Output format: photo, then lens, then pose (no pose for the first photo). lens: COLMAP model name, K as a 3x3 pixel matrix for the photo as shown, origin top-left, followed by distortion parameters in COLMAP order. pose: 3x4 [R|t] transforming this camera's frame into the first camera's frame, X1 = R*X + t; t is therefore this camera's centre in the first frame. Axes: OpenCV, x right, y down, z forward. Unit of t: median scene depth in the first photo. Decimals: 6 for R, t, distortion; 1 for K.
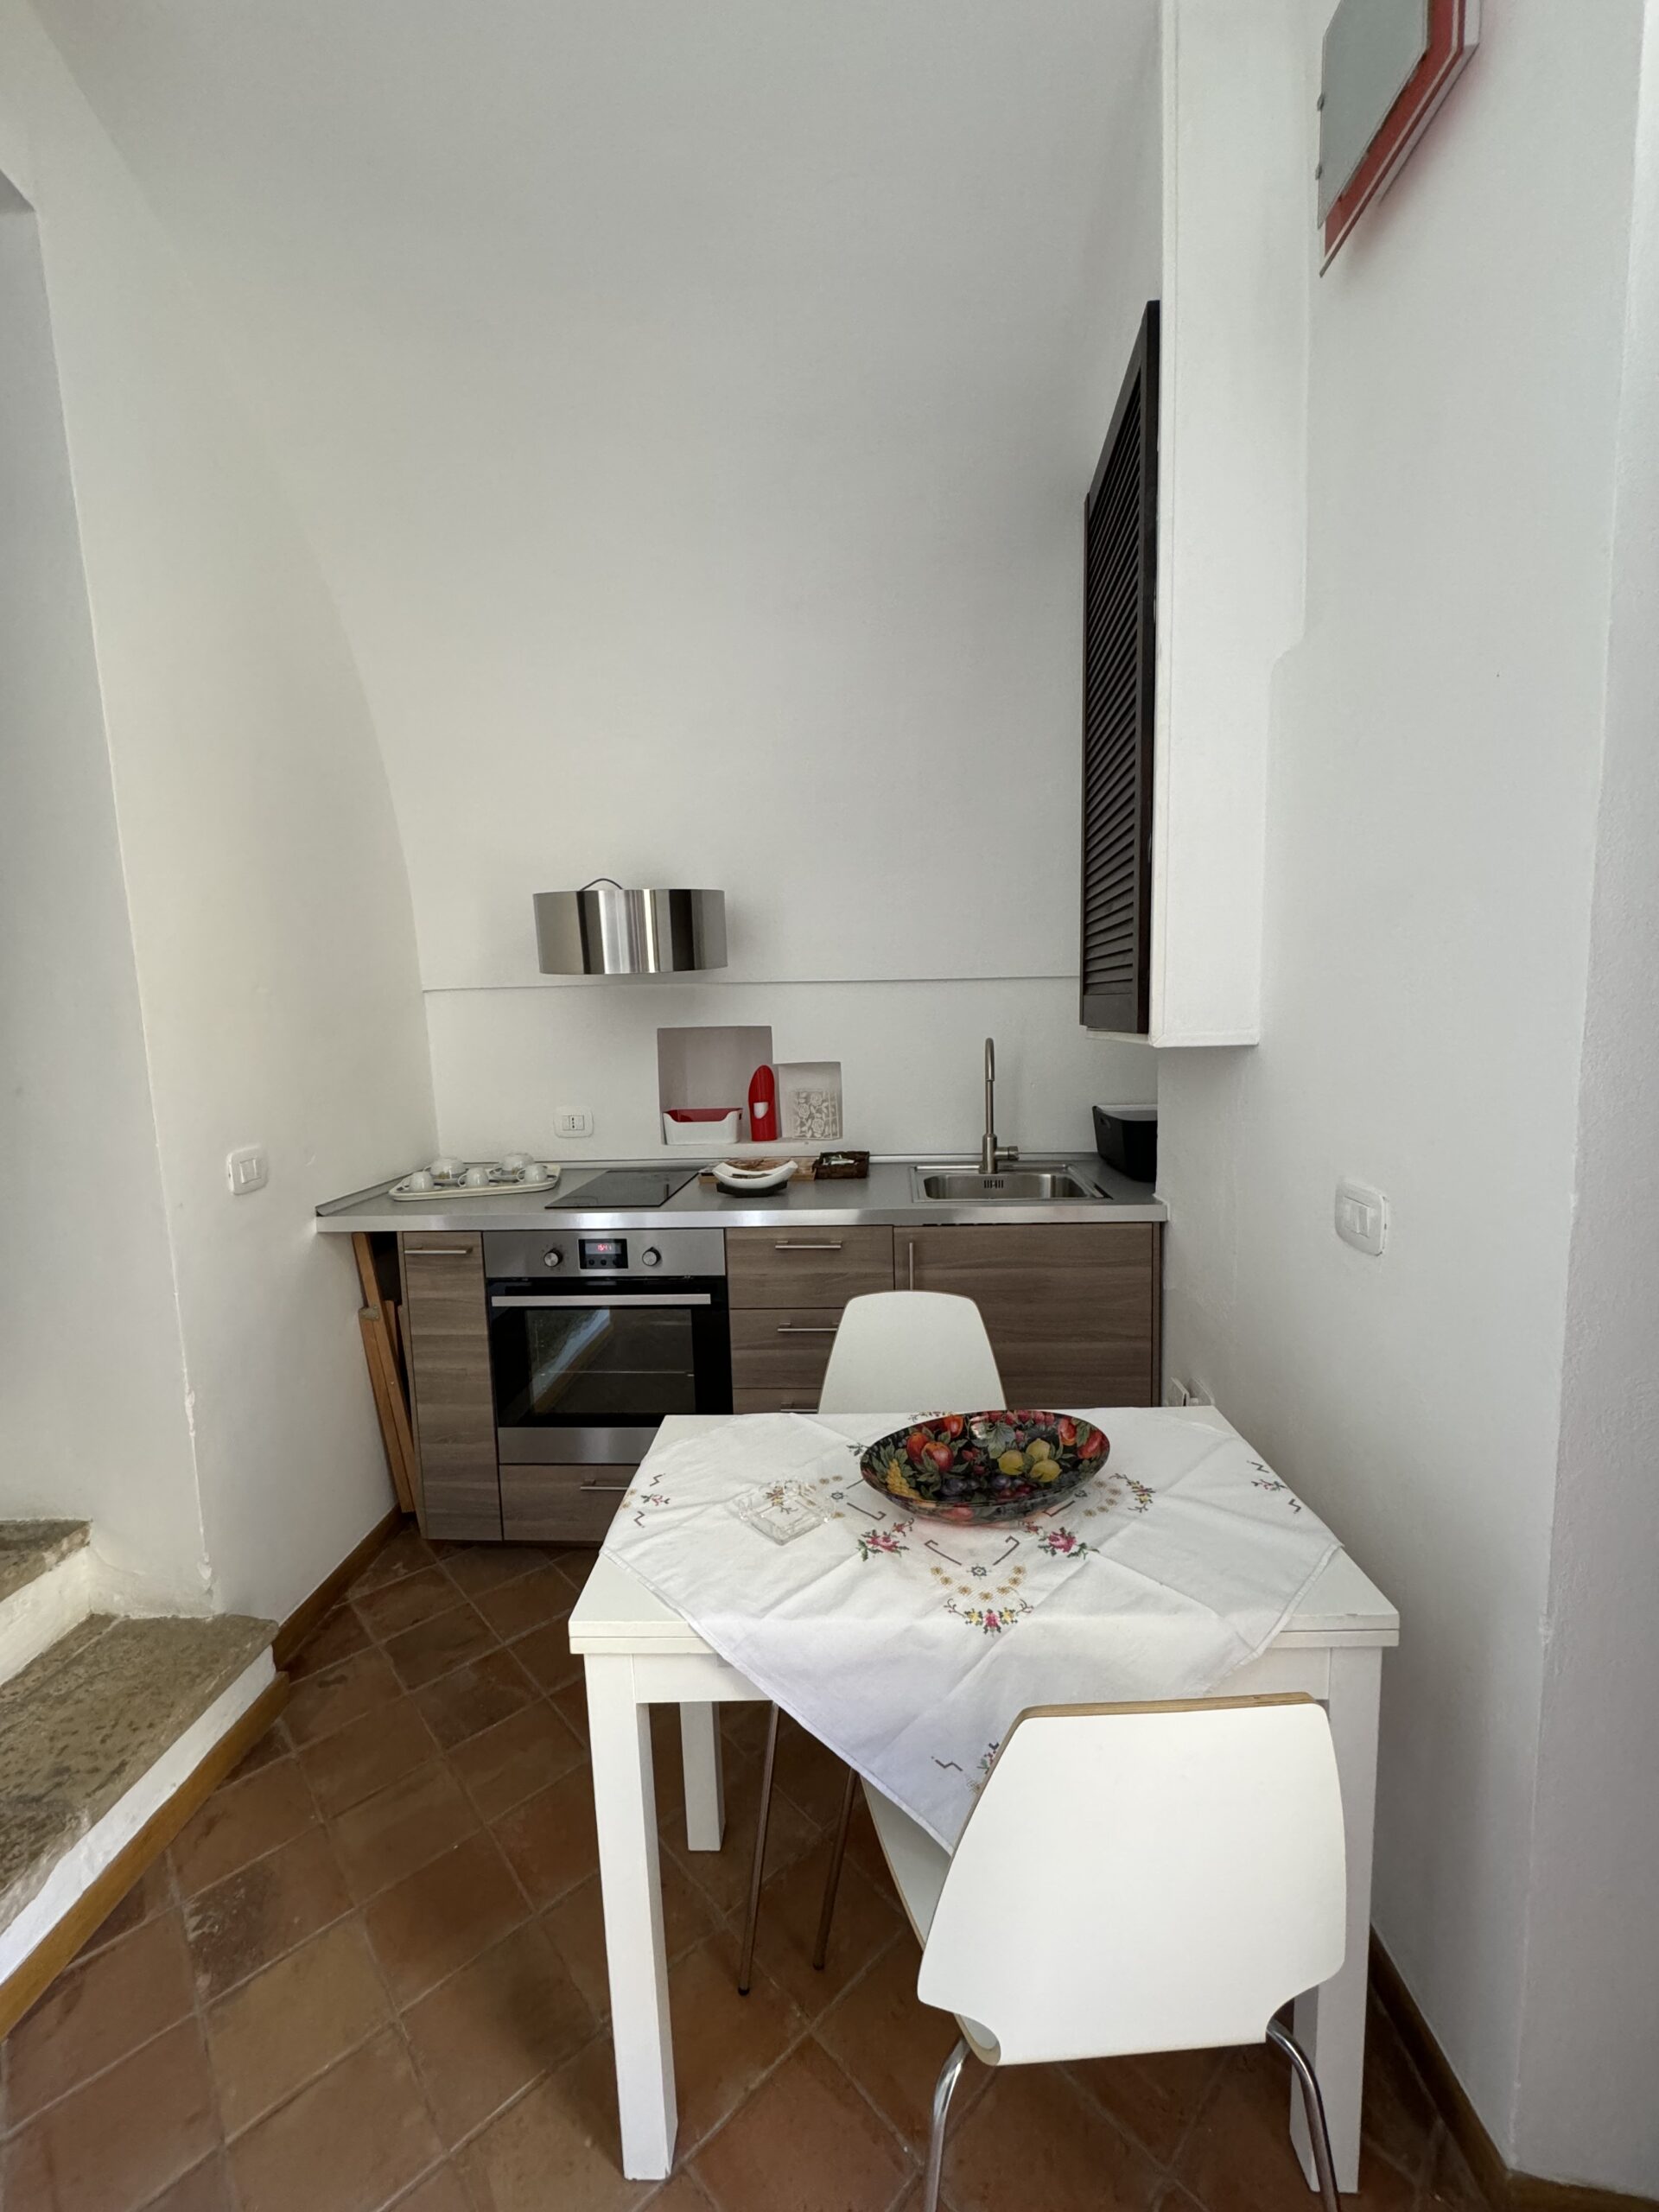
lens RADIAL K [[881.4, 0, 829.5], [0, 881.4, 1106.0], [0, 0, 1]] dist [0.015456, -0.016449]
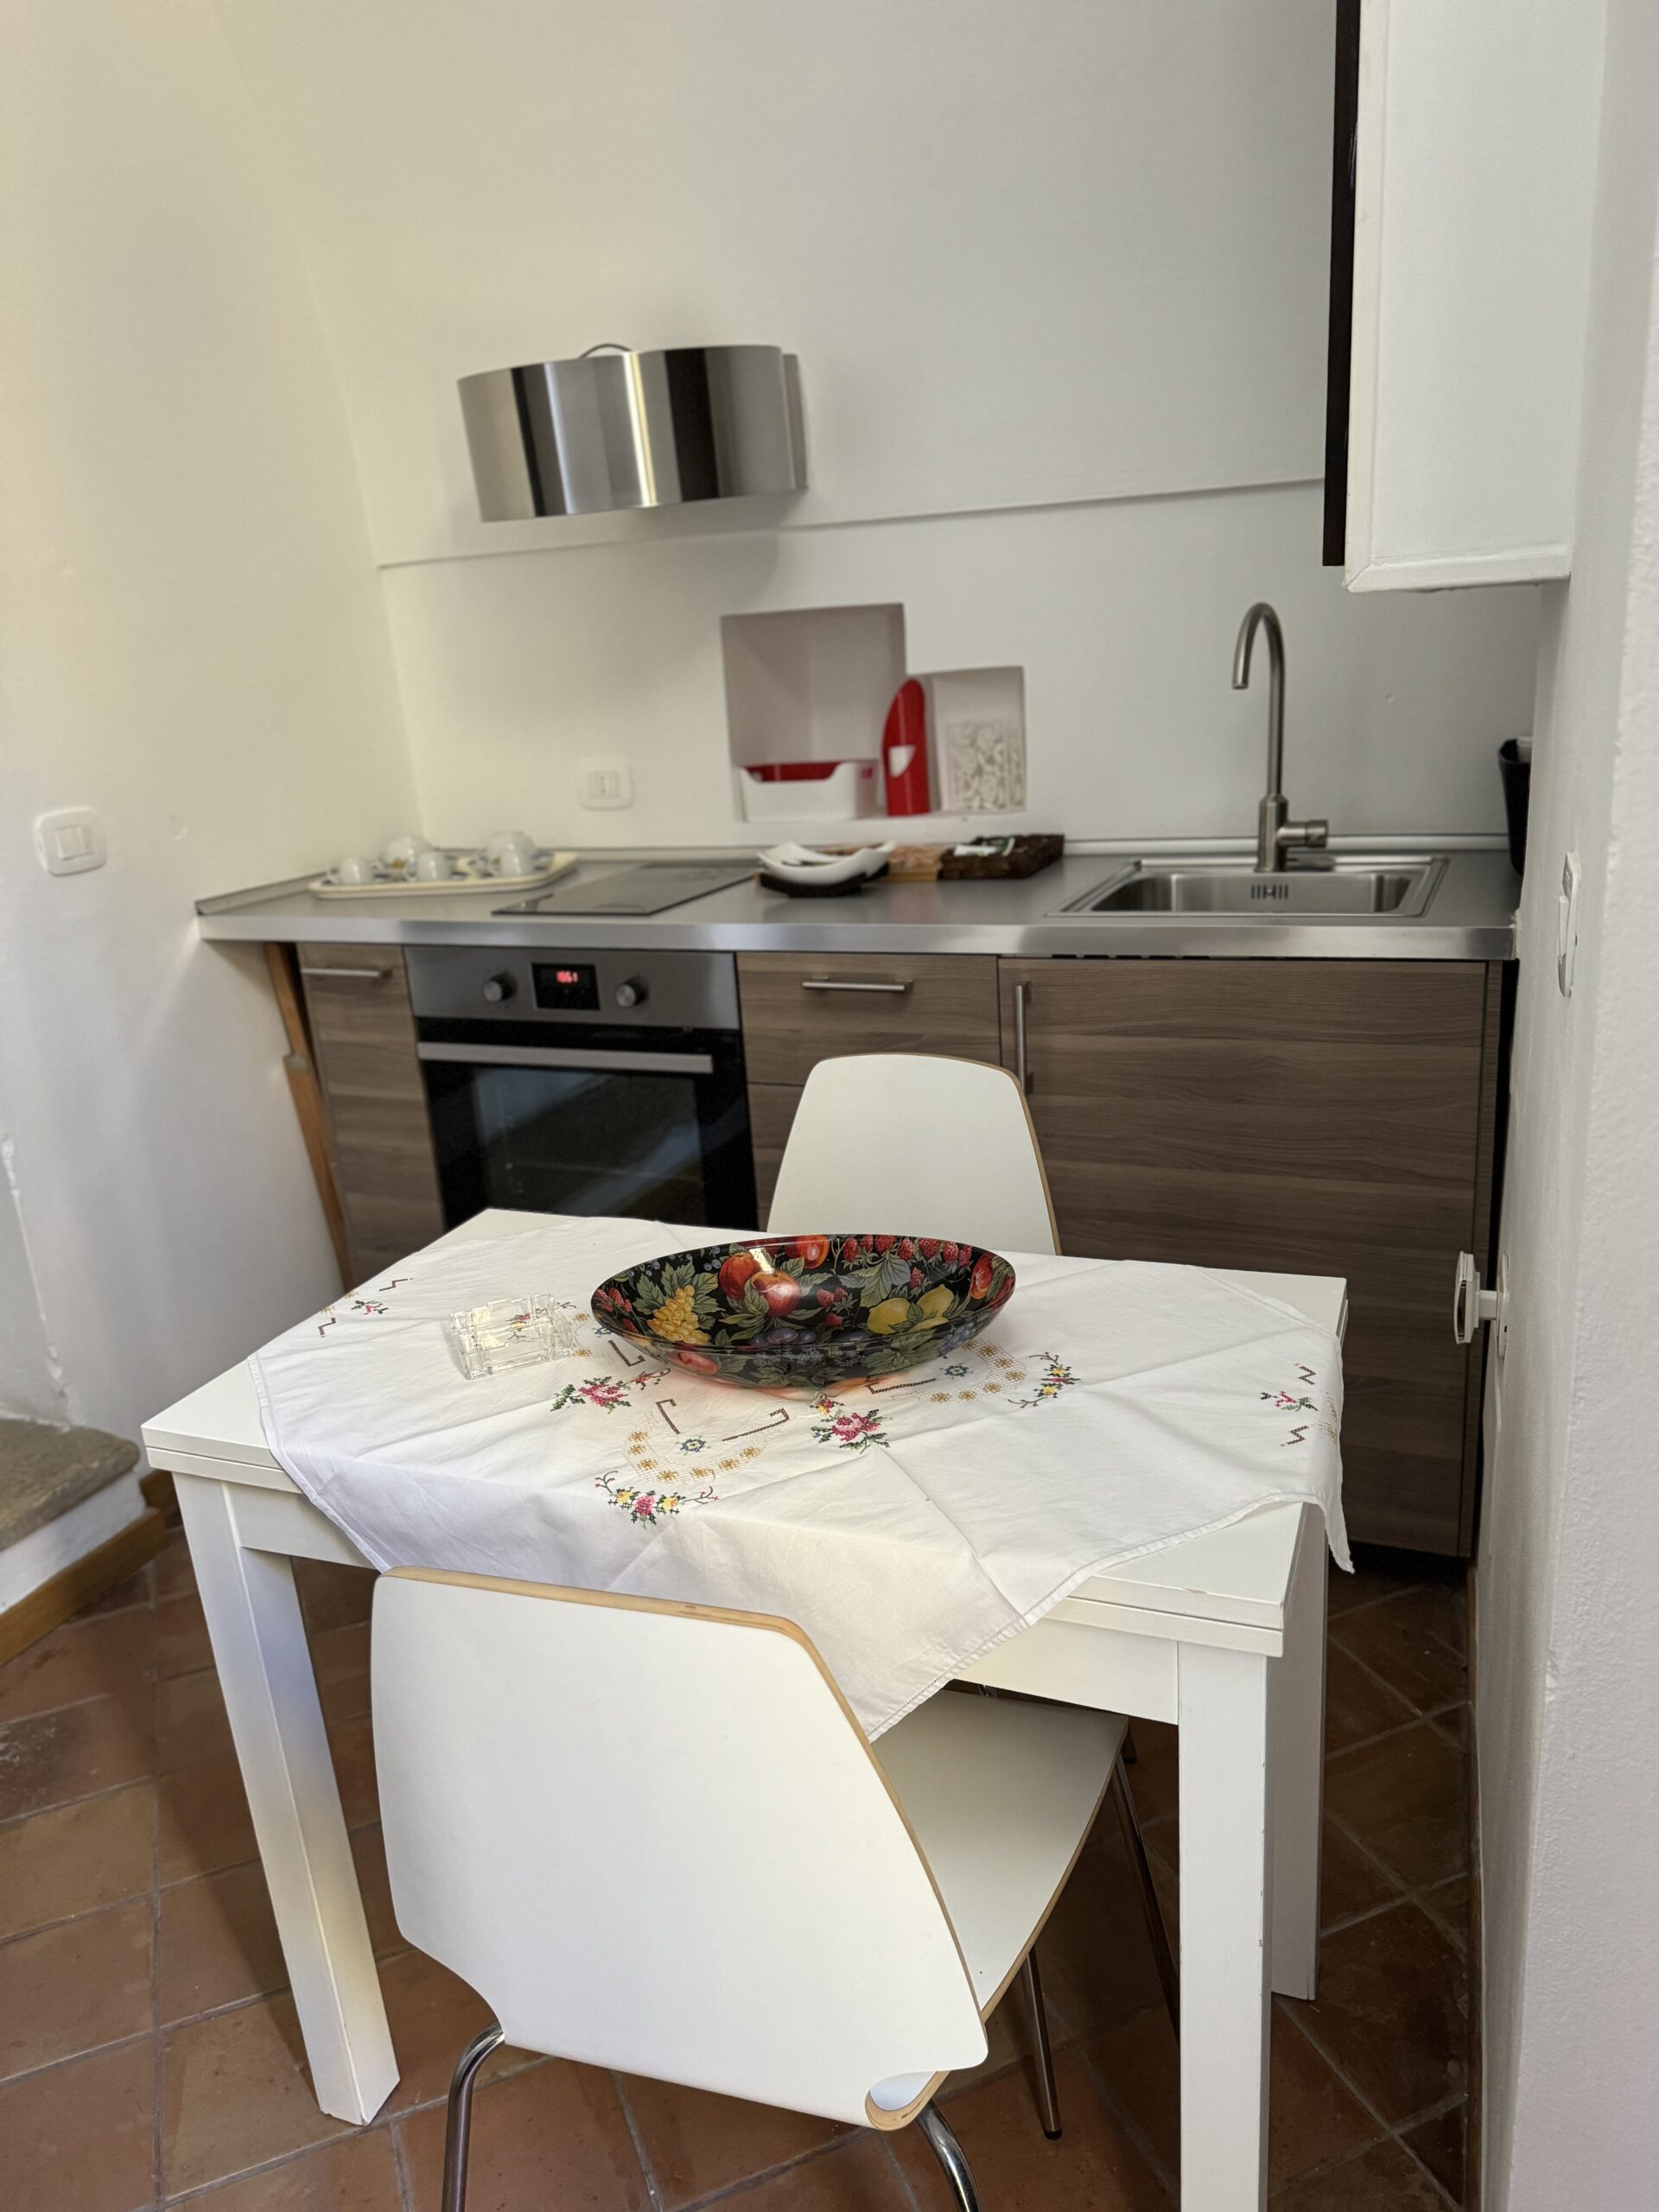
lens RADIAL K [[1535.3, 0, 833.6], [0, 1535.3, 1110.5], [0, 0, 1]] dist [0.200665, -0.376176]
pose [[0.935146, 0.064733, -0.348297, 0.325046], [0.007145, 0.979517, 0.201234, 0.031506], [0.354189, -0.190671, 0.915529, 0.025956]]
